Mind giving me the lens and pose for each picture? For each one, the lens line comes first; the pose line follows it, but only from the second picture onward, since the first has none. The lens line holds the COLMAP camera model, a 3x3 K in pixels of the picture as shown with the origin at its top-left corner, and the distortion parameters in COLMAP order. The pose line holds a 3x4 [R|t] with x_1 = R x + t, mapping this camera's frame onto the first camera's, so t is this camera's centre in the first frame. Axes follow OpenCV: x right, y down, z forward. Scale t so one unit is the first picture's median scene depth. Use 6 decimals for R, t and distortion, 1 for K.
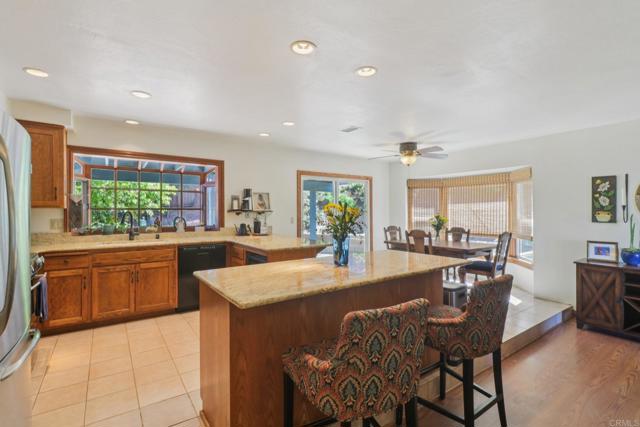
lens RADIAL K [[292.4, 0, 316.0], [0, 292.4, 206.3], [0, 0, 1]] dist [-0.021962, -0.000852]
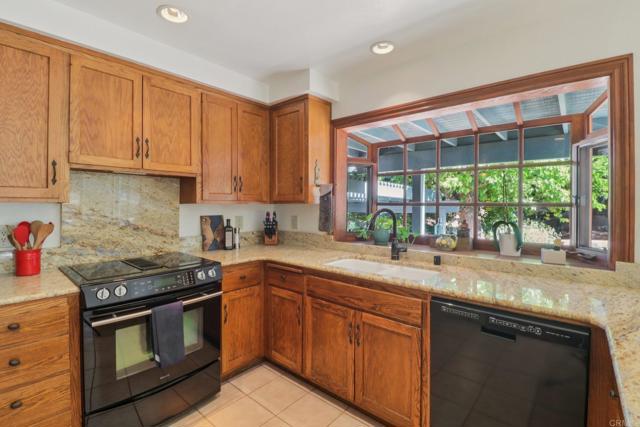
lens RADIAL K [[292.4, 0, 316.0], [0, 292.4, 206.3], [0, 0, 1]] dist [-0.021962, -0.000852]
pose [[0.230633, 0.006110, -0.973022, -0.091450], [0.010636, 0.999905, 0.008800, 0.004892], [0.972983, -0.012378, 0.230546, 0.582362]]
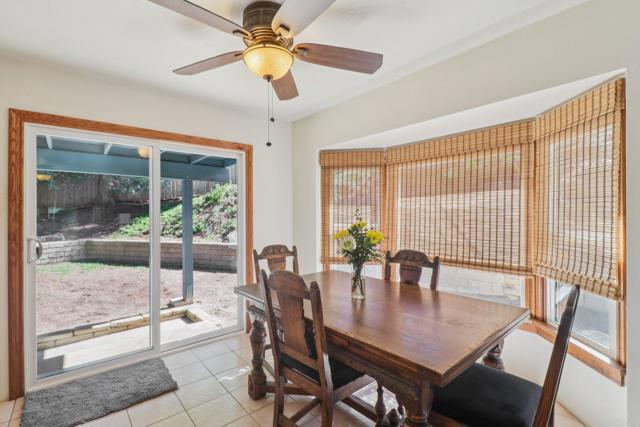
lens RADIAL K [[292.4, 0, 316.0], [0, 292.4, 206.3], [0, 0, 1]] dist [-0.021962, -0.000852]
pose [[0.995267, -0.002191, 0.097155, 0.352069], [0.002850, 0.999974, -0.006653, 0.011938], [-0.097138, 0.006898, 0.995247, 0.676376]]
